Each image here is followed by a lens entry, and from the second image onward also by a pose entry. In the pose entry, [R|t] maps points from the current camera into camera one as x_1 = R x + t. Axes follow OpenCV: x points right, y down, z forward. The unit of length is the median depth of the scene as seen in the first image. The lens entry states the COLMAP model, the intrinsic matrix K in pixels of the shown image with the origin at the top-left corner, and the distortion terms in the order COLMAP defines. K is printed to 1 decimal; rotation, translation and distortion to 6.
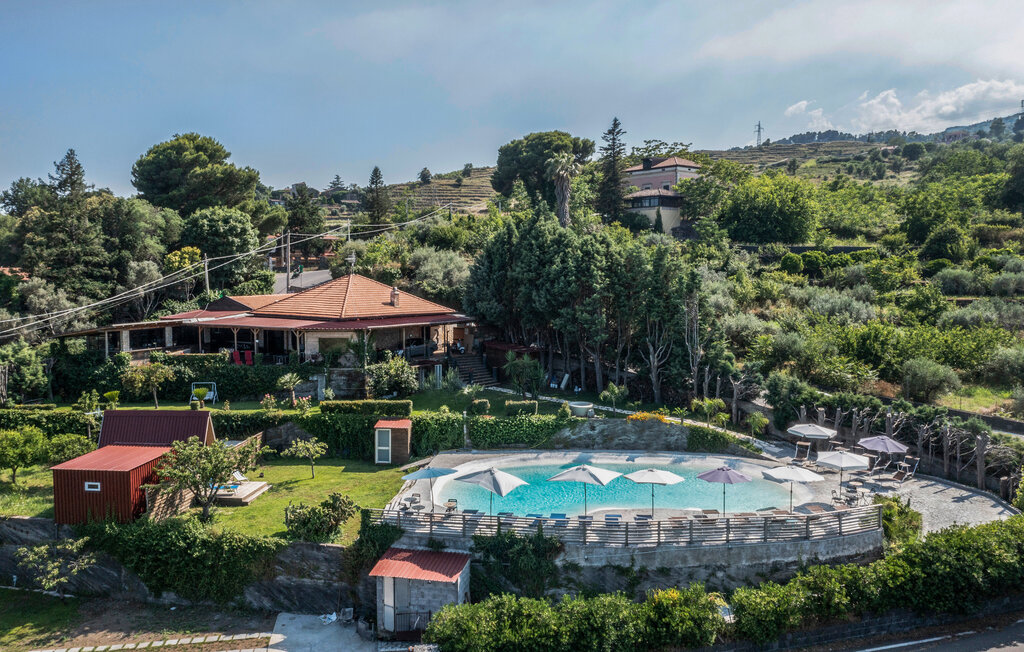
lens RADIAL K [[802.3, 0, 513.7], [0, 802.3, 328.2], [0, 0, 1]] dist [-0.018162, 0.011220]
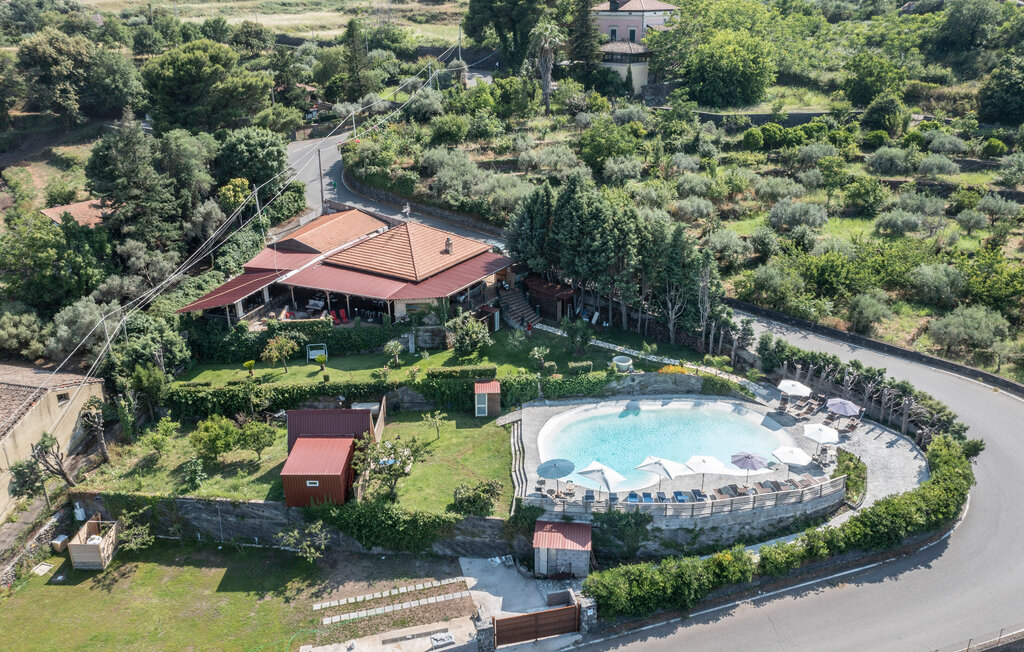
lens RADIAL K [[802.3, 0, 513.3], [0, 802.3, 323.8], [0, 0, 1]] dist [-0.018162, 0.011220]
pose [[0.994047, -0.049468, 0.097076, -0.228422], [0.016837, 0.950029, 0.311707, -0.390119], [-0.107645, -0.308217, 0.945206, -0.226036]]
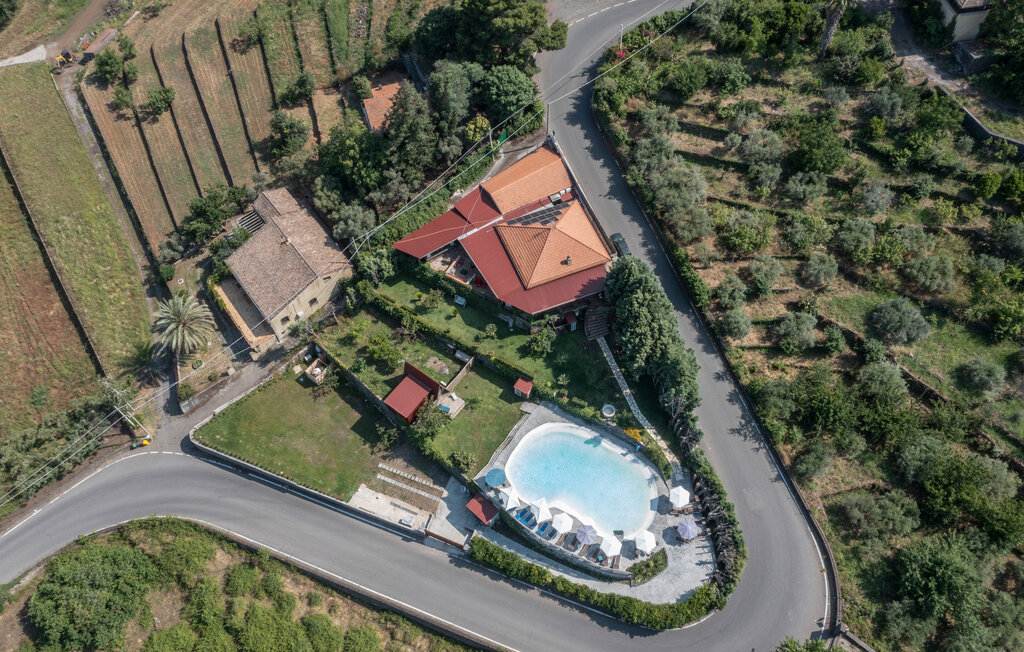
lens RADIAL K [[802.3, 0, 508.9], [0, 802.3, 325.6], [0, 0, 1]] dist [-0.018162, 0.011220]
pose [[0.861272, 0.410710, -0.299213, 0.394110], [-0.009357, 0.601553, 0.798778, -1.687725], [0.508059, -0.685165, 0.521943, -0.036929]]
